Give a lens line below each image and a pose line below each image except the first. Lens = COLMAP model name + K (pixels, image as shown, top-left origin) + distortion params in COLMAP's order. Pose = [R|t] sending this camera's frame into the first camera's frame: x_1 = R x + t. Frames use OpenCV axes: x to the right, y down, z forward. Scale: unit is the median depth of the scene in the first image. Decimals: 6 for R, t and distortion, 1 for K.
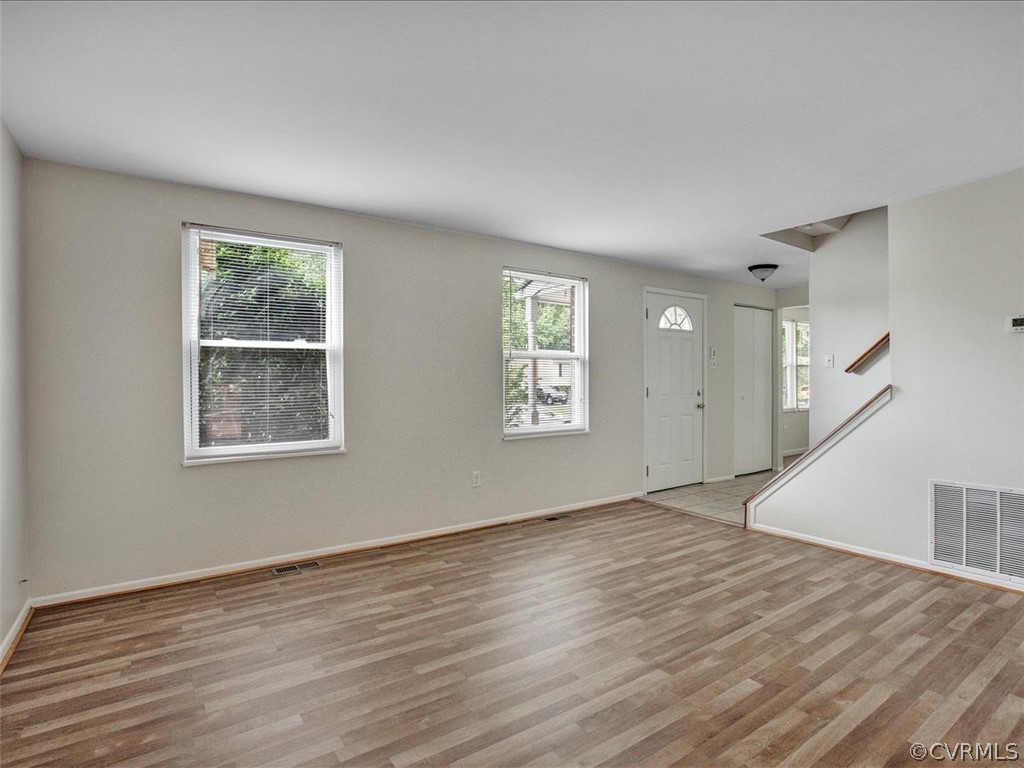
lens RADIAL K [[527.7, 0, 514.5], [0, 527.7, 385.0], [0, 0, 1]] dist [-0.026092, 0.002610]
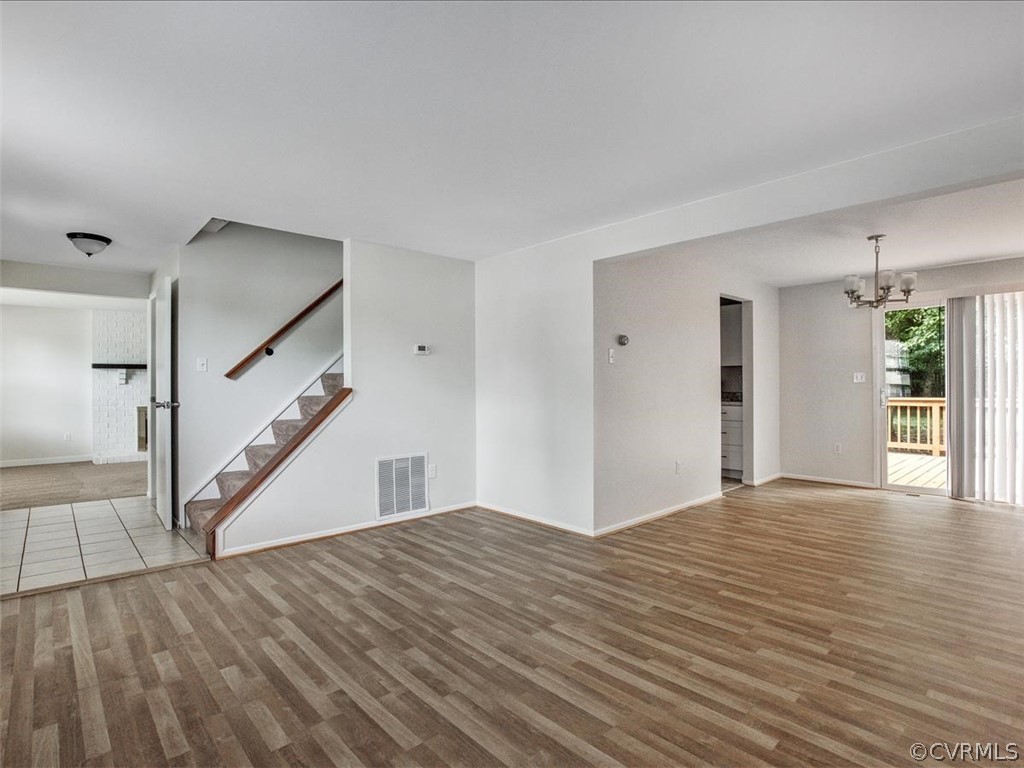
lens RADIAL K [[527.7, 0, 513.5], [0, 527.7, 382.2], [0, 0, 1]] dist [-0.026092, 0.002610]
pose [[-0.130954, 0.007717, 0.991358, -0.659552], [0.013039, 0.999897, -0.006061, -0.002343], [-0.991303, 0.012132, -0.131041, 0.906550]]
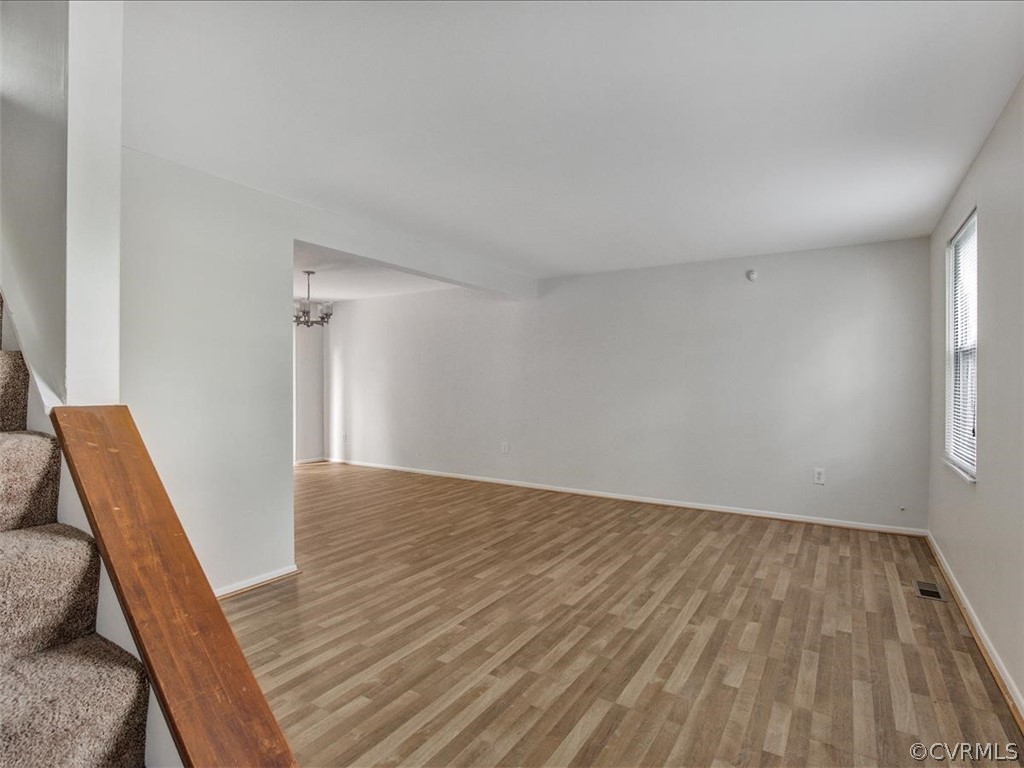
lens RADIAL K [[527.7, 0, 518.1], [0, 527.7, 382.3], [0, 0, 1]] dist [-0.026092, 0.002610]
pose [[-0.919377, 0.002418, -0.393371, 0.684774], [-0.002367, 0.999929, 0.011680, -0.027670], [0.393371, 0.011669, -0.919306, 1.758046]]
